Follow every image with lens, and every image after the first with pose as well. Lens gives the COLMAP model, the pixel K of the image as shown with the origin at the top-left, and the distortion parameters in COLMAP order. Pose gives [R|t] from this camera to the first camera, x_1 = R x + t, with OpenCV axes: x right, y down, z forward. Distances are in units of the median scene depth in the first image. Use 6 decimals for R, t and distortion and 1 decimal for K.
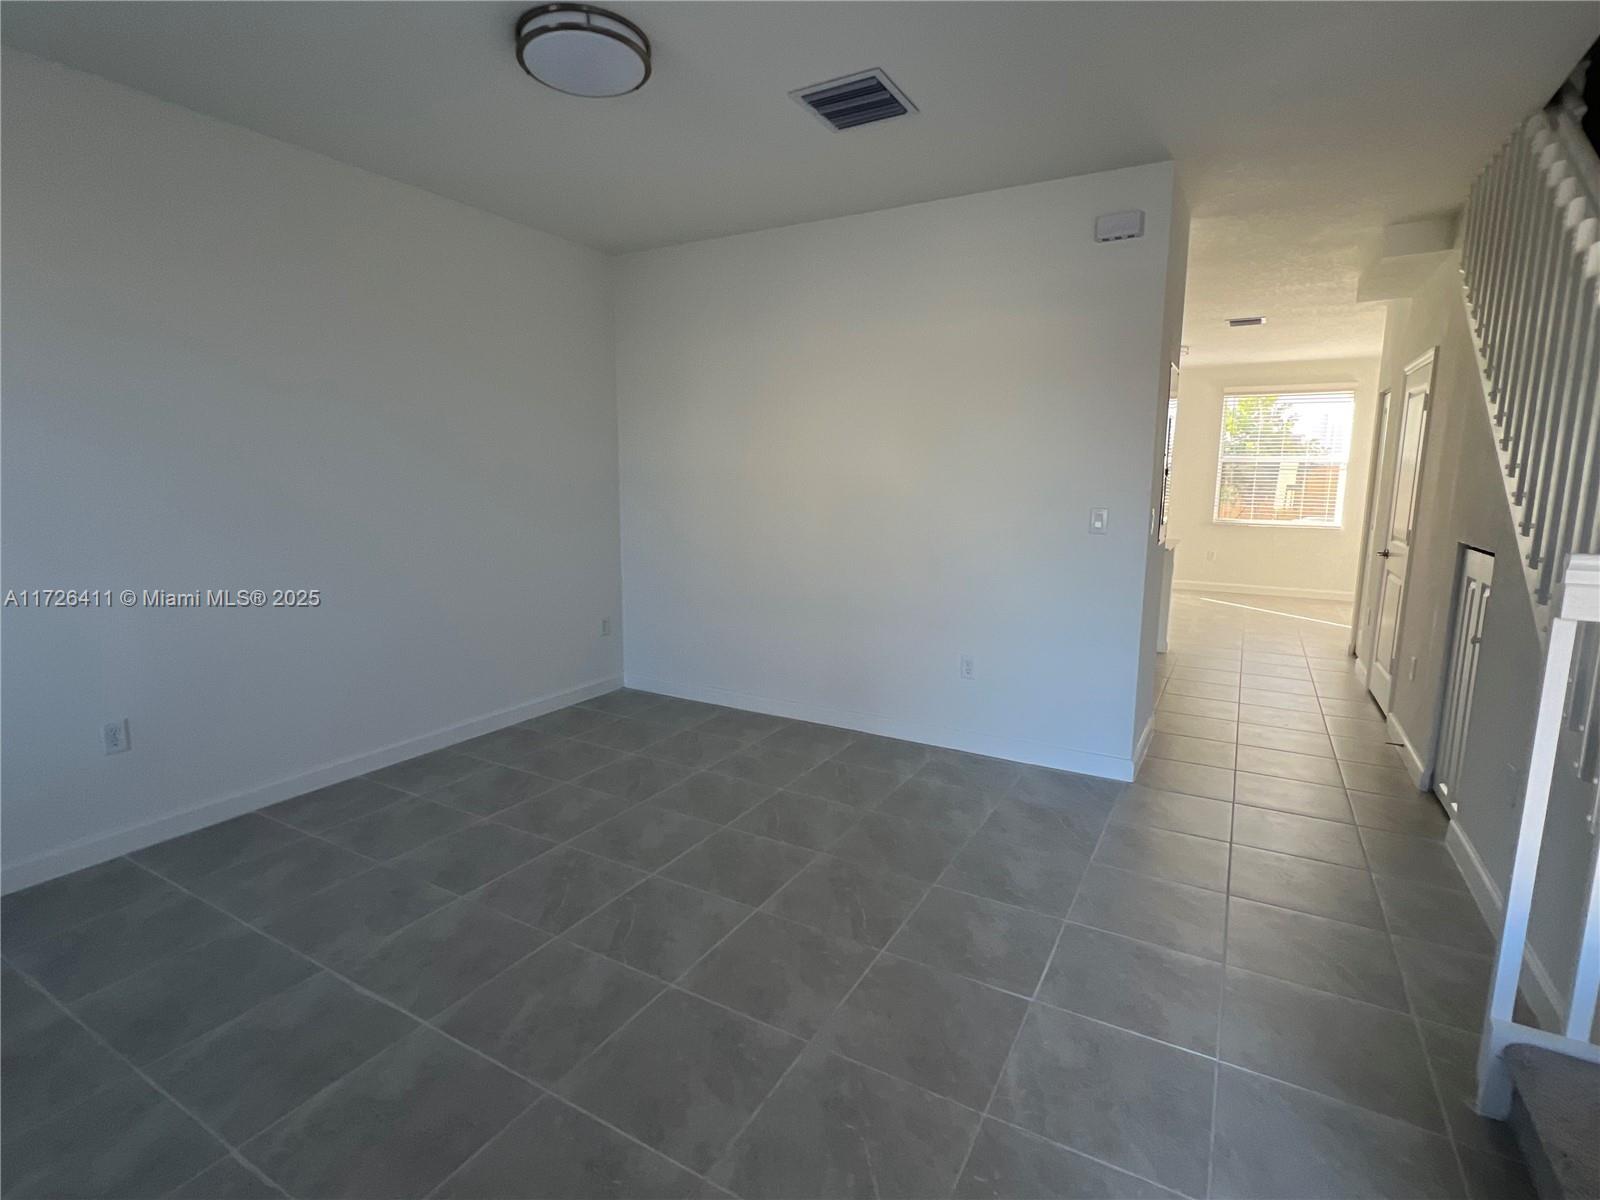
lens RADIAL K [[783.2, 0, 800.0], [0, 783.2, 600.0], [0, 0, 1]] dist [-0.003050, -0.001142]
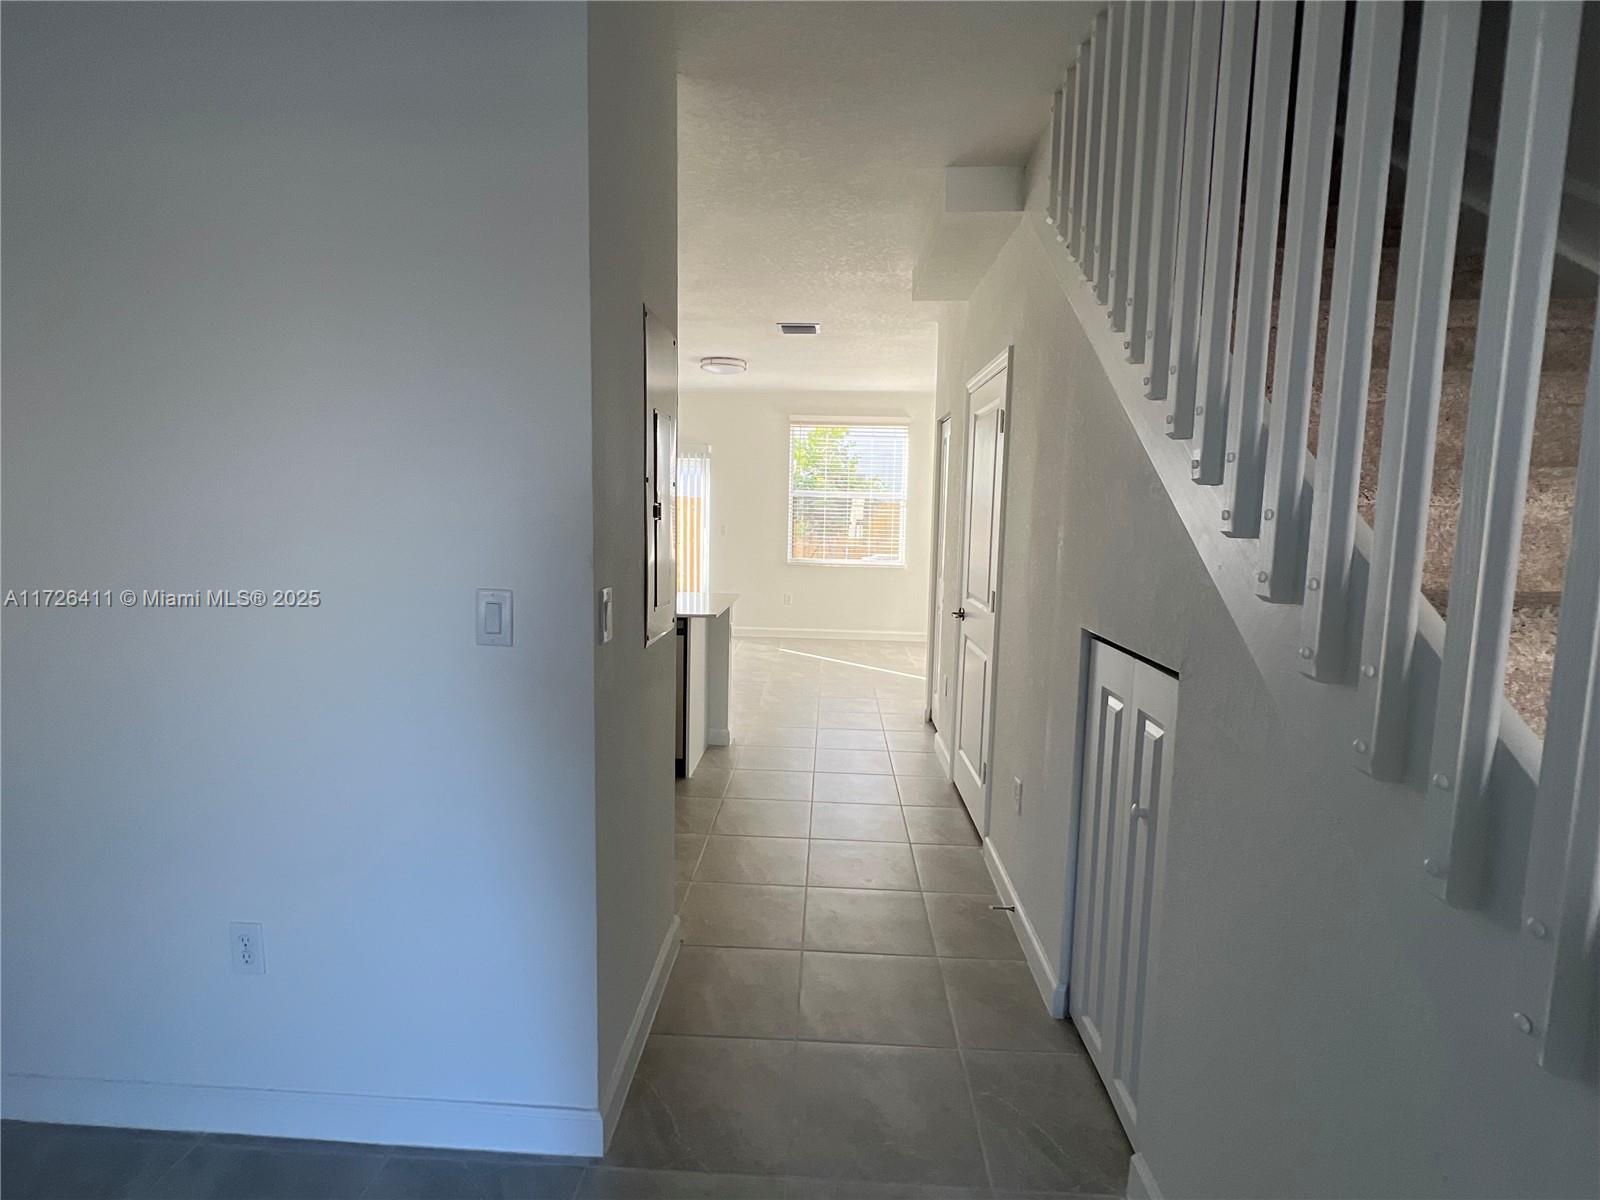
lens RADIAL K [[783.2, 0, 800.0], [0, 783.2, 600.0], [0, 0, 1]] dist [-0.003050, -0.001142]
pose [[0.887511, -0.040025, 0.459046, 0.217475], [0.057328, 0.998071, -0.023815, -0.059241], [-0.457207, 0.047452, 0.888093, 0.335620]]
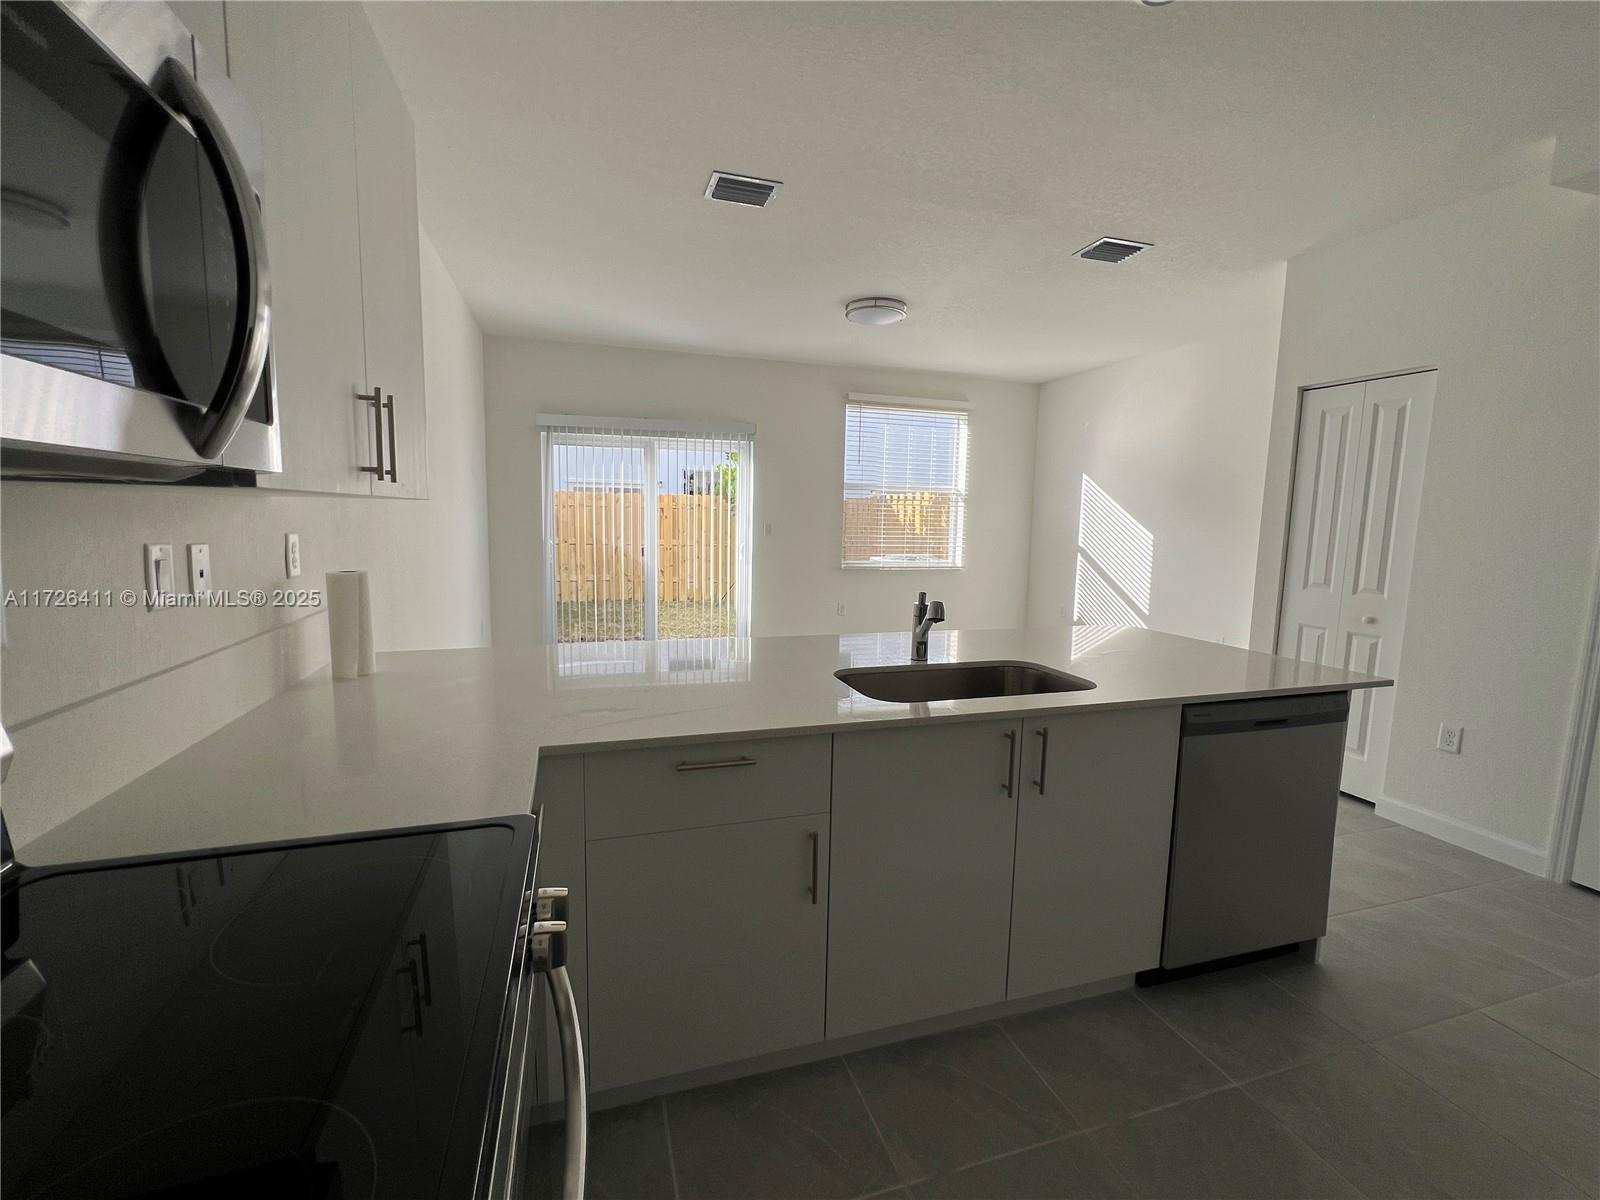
lens RADIAL K [[679.5, 0, 800.0], [0, 679.5, 600.0], [0, 0, 1]] dist [0.000595, -0.000870]
pose [[0.677379, -0.087044, 0.730466, 0.012129], [0.104325, 0.994306, 0.021740, -0.151033], [-0.728199, 0.061479, 0.682603, 1.010453]]
